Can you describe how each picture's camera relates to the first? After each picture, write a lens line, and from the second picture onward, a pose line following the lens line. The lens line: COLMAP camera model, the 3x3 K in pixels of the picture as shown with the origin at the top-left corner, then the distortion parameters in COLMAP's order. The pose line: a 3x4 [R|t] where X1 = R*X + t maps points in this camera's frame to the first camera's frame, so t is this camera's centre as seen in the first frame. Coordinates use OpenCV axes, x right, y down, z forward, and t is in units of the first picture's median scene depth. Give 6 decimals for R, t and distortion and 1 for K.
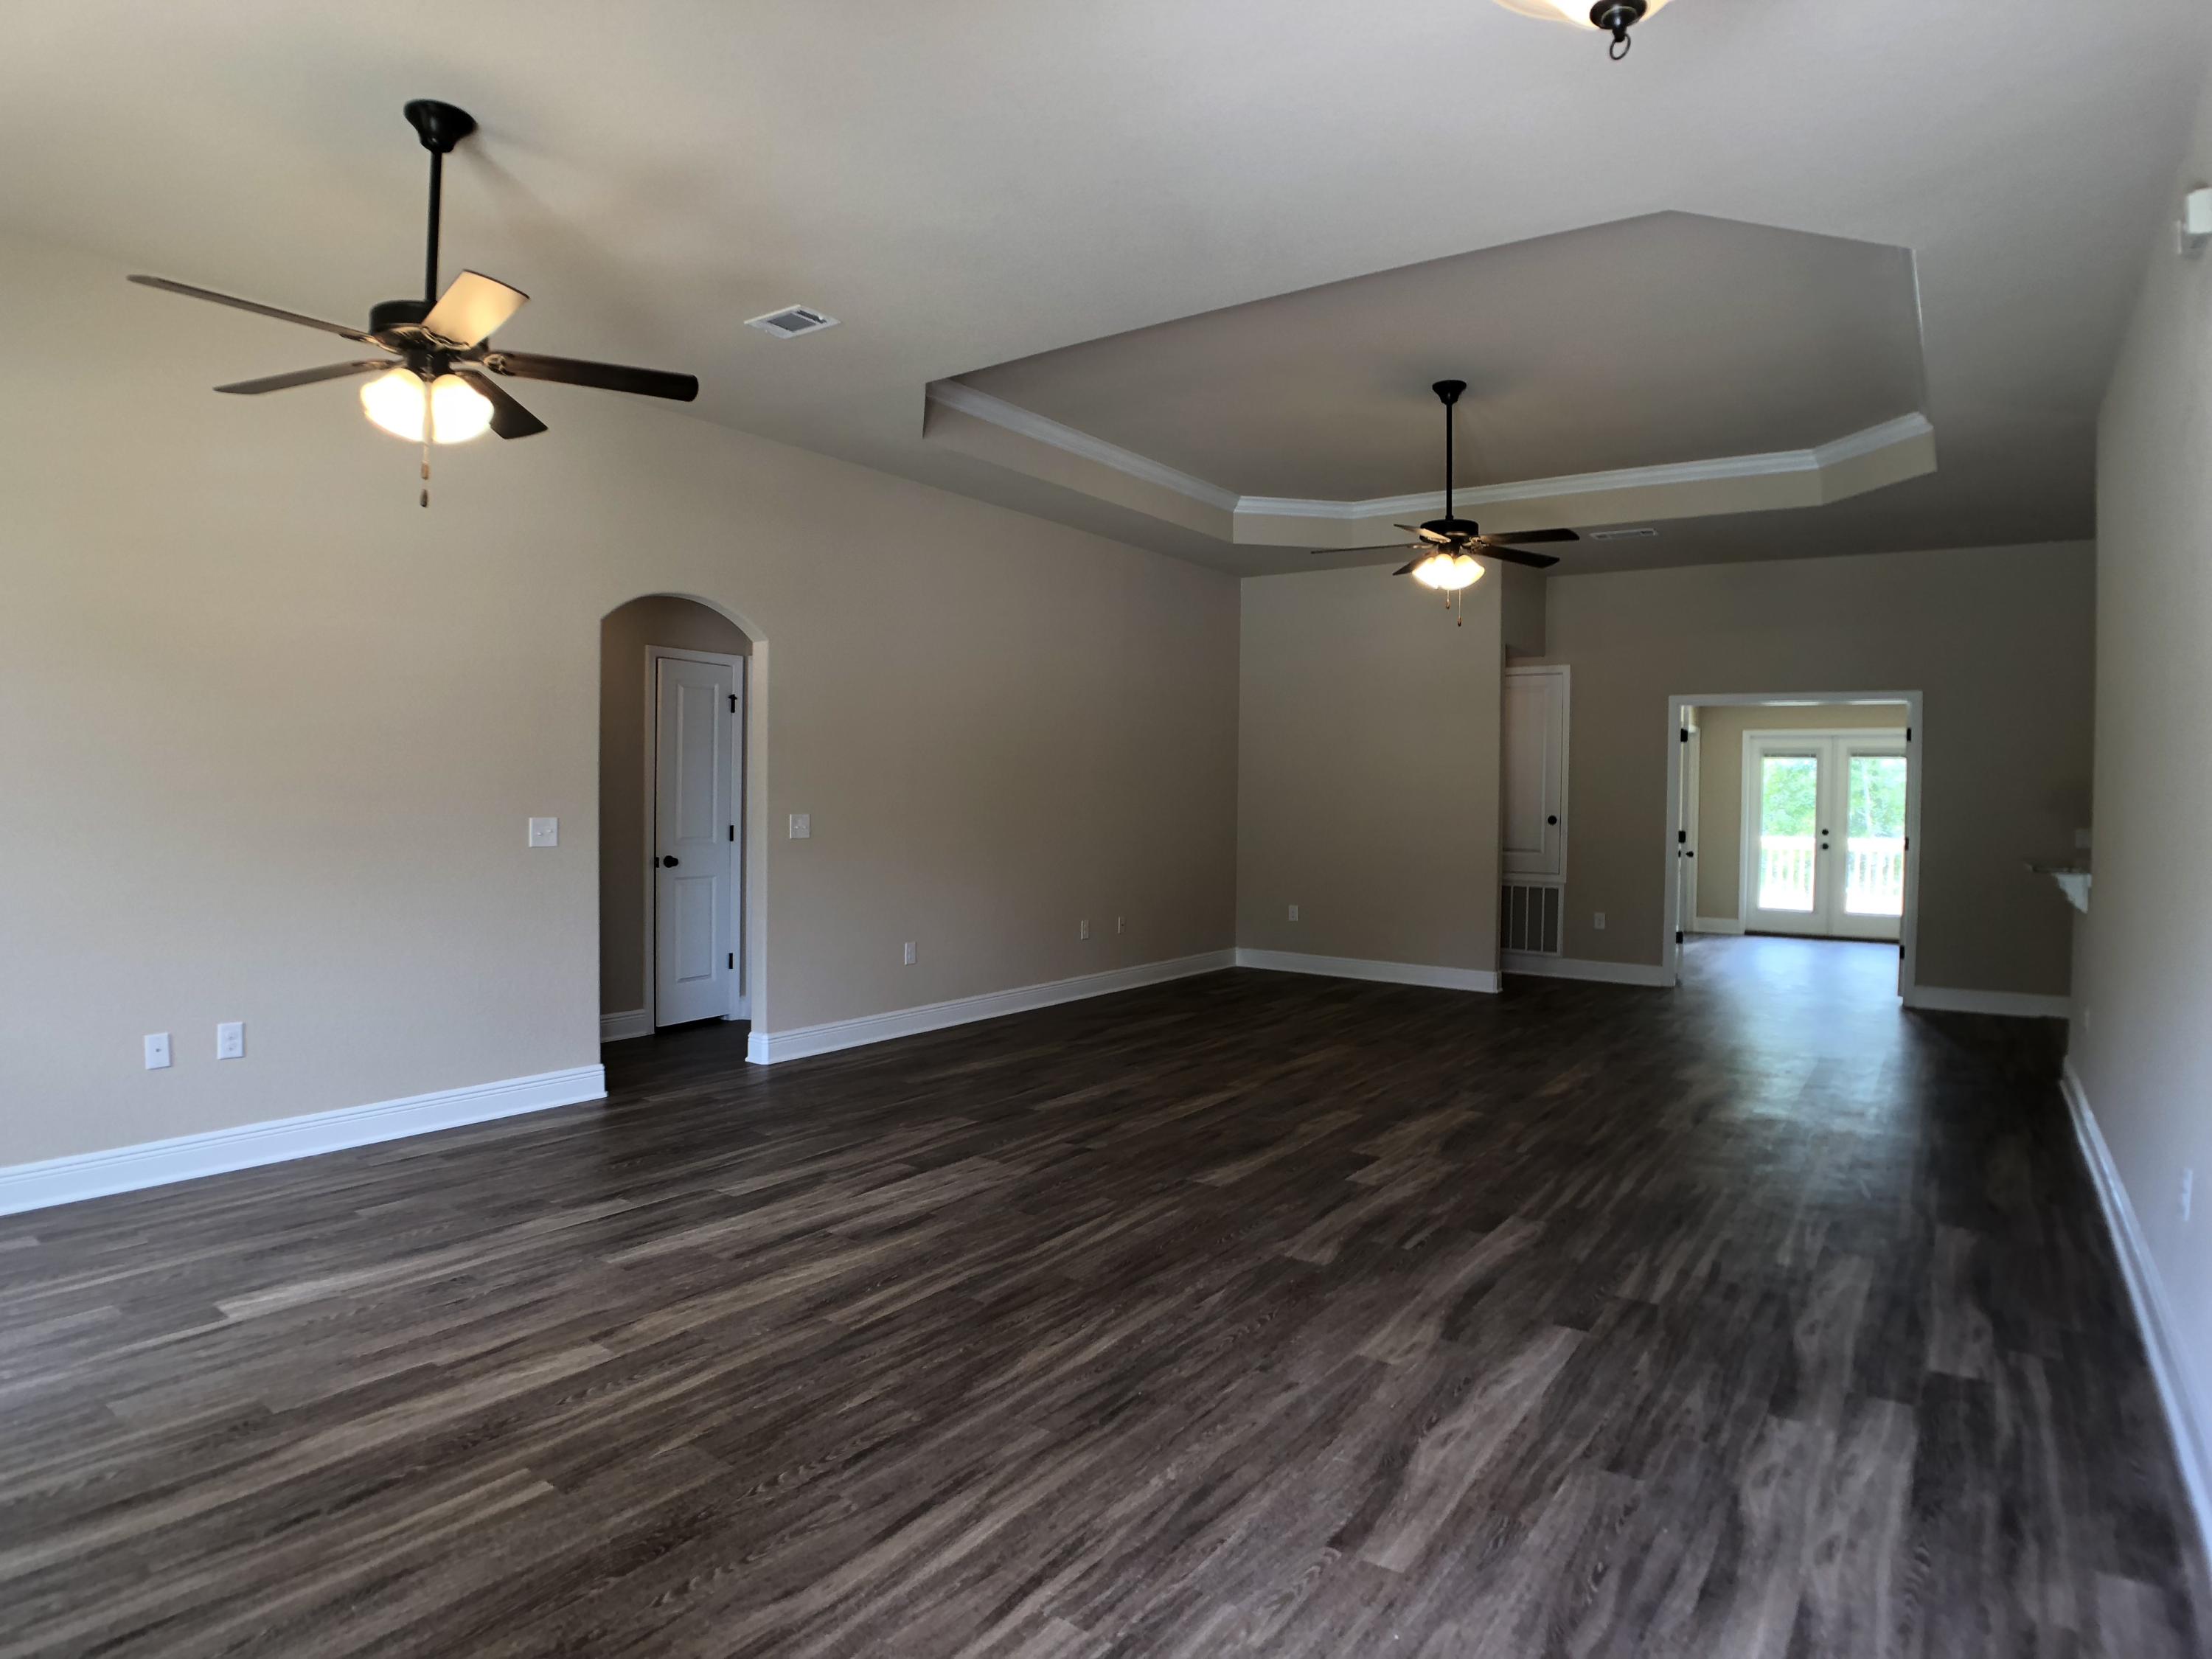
lens RADIAL K [[1243.0, 0, 1117.7], [0, 1243.0, 777.7], [0, 0, 1]] dist [-0.107209, 0.023903]
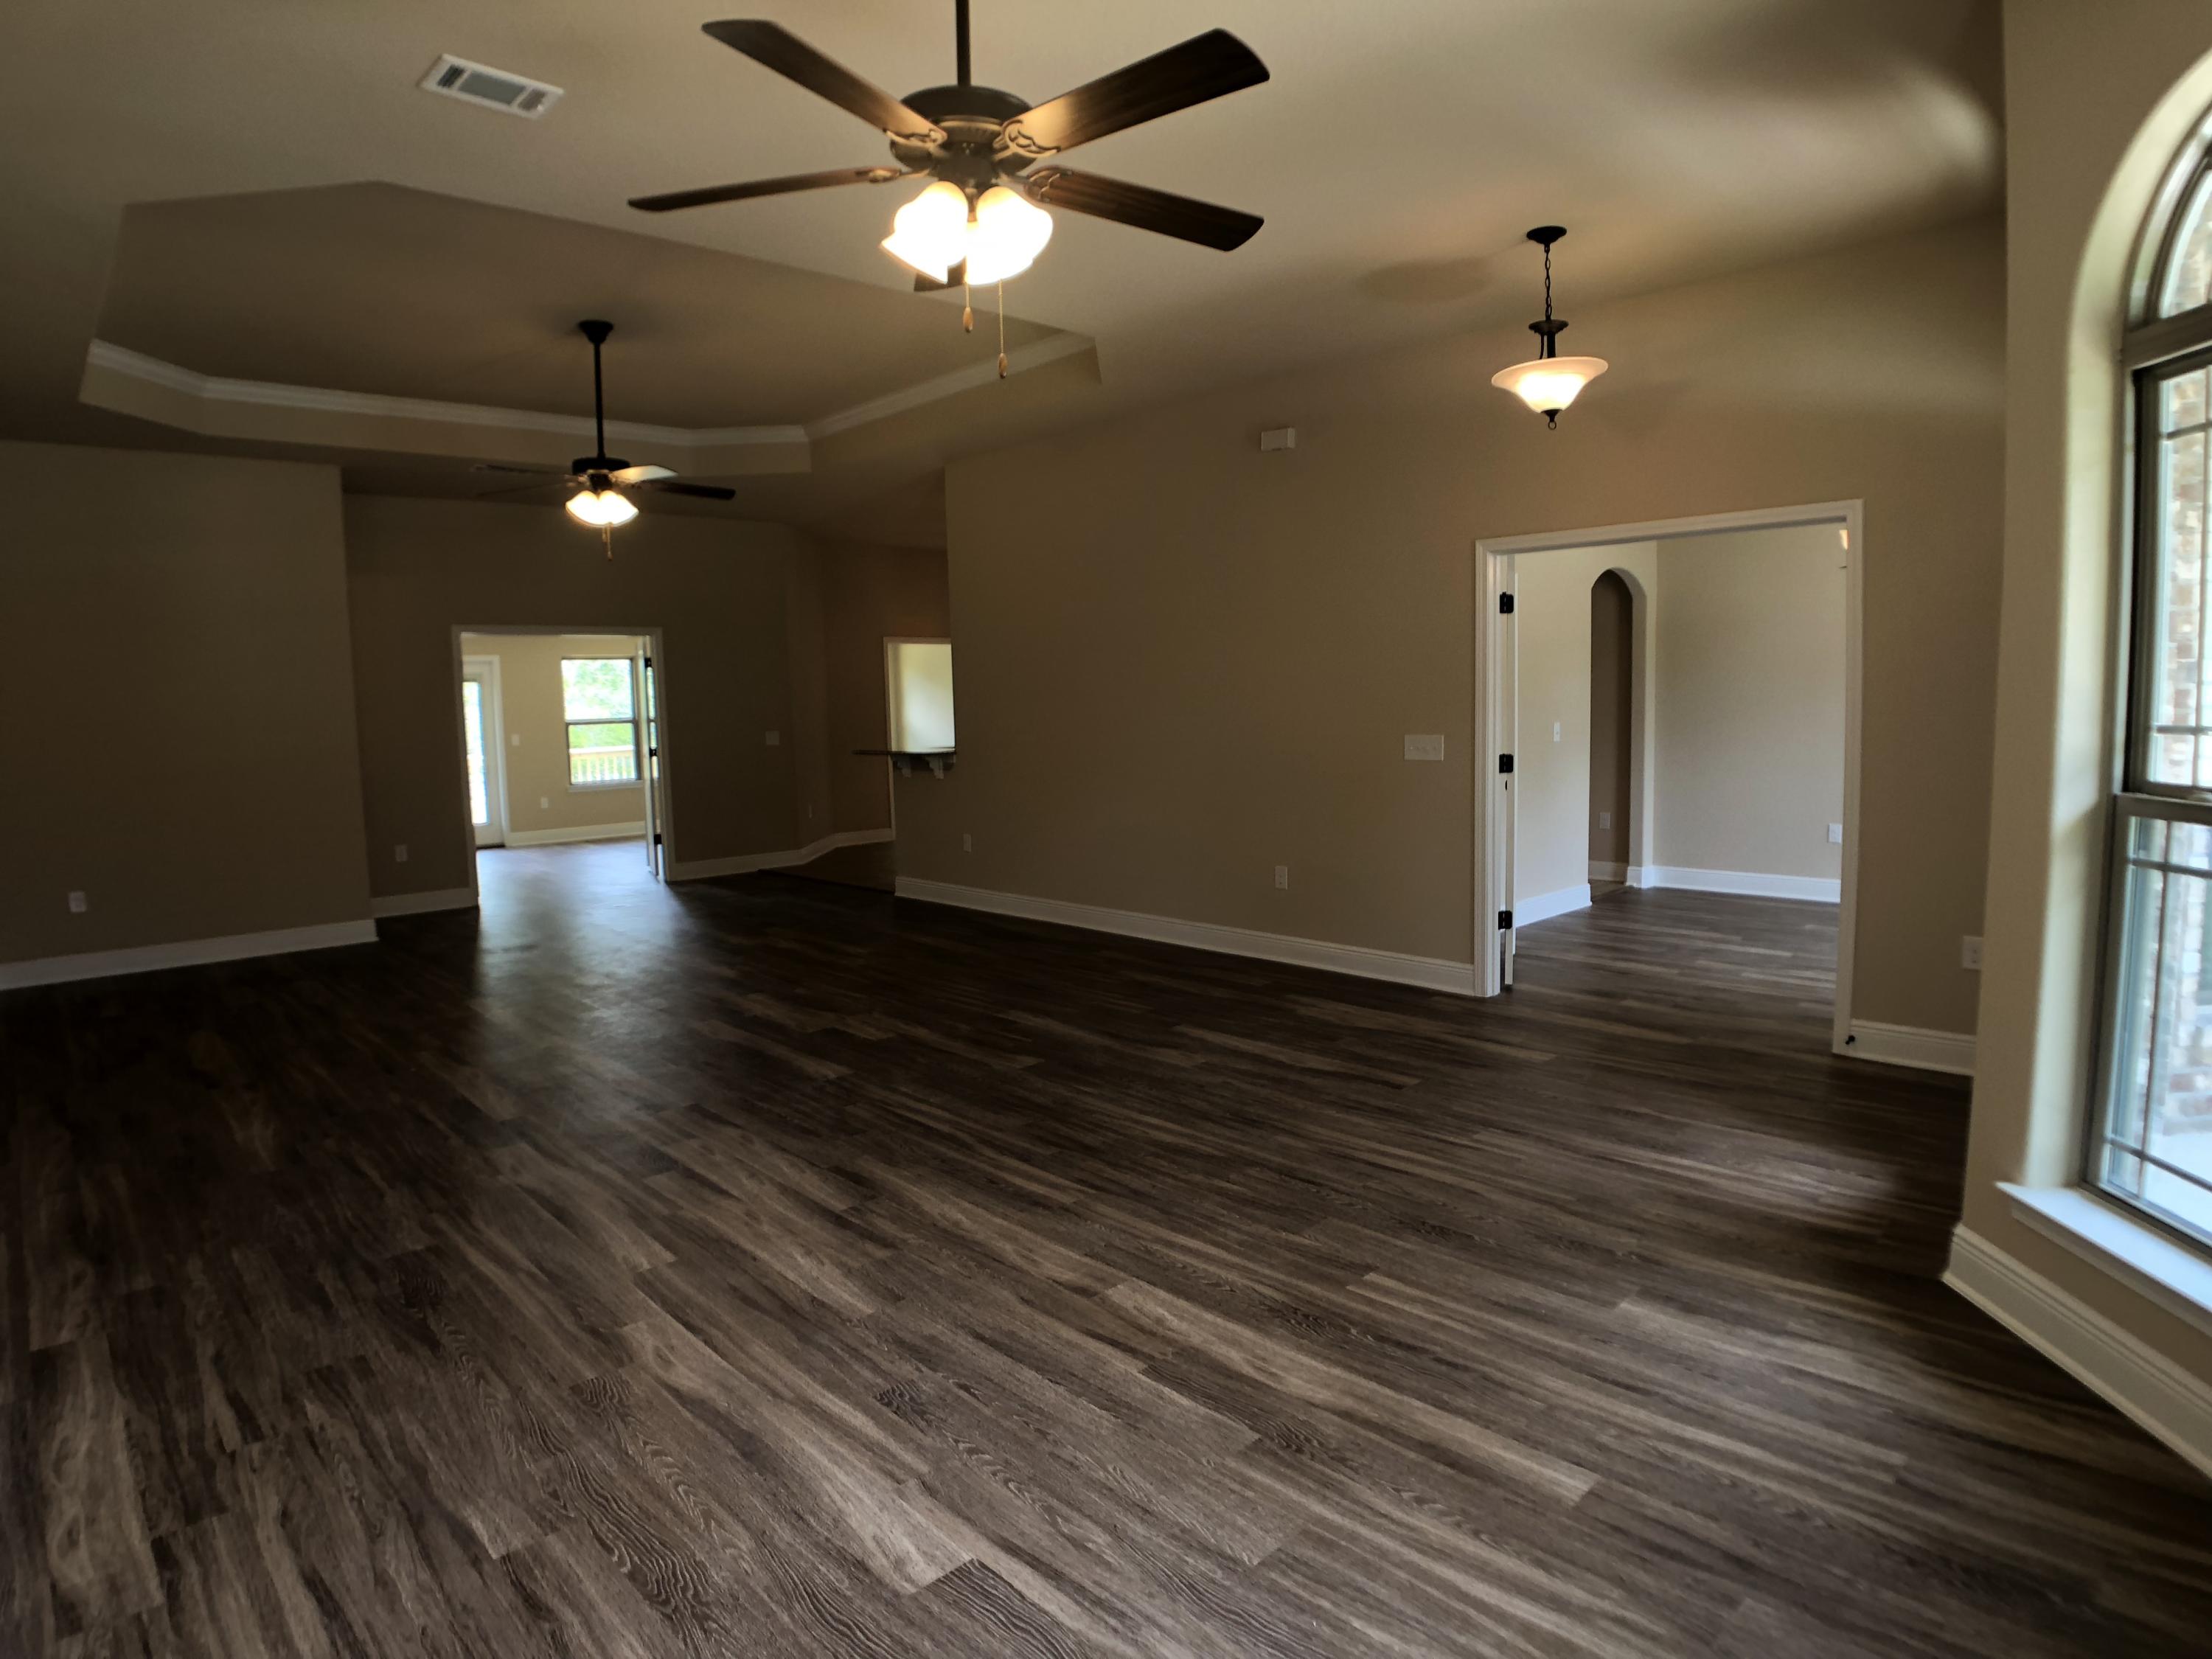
lens RADIAL K [[1243.0, 0, 1117.3], [0, 1243.0, 828.4], [0, 0, 1]] dist [-0.107209, 0.023903]
pose [[0.198289, -0.125725, 0.972047, -1.316876], [0.021838, 0.992060, 0.123859, -0.032384], [-0.979900, -0.003333, 0.199460, 0.753275]]
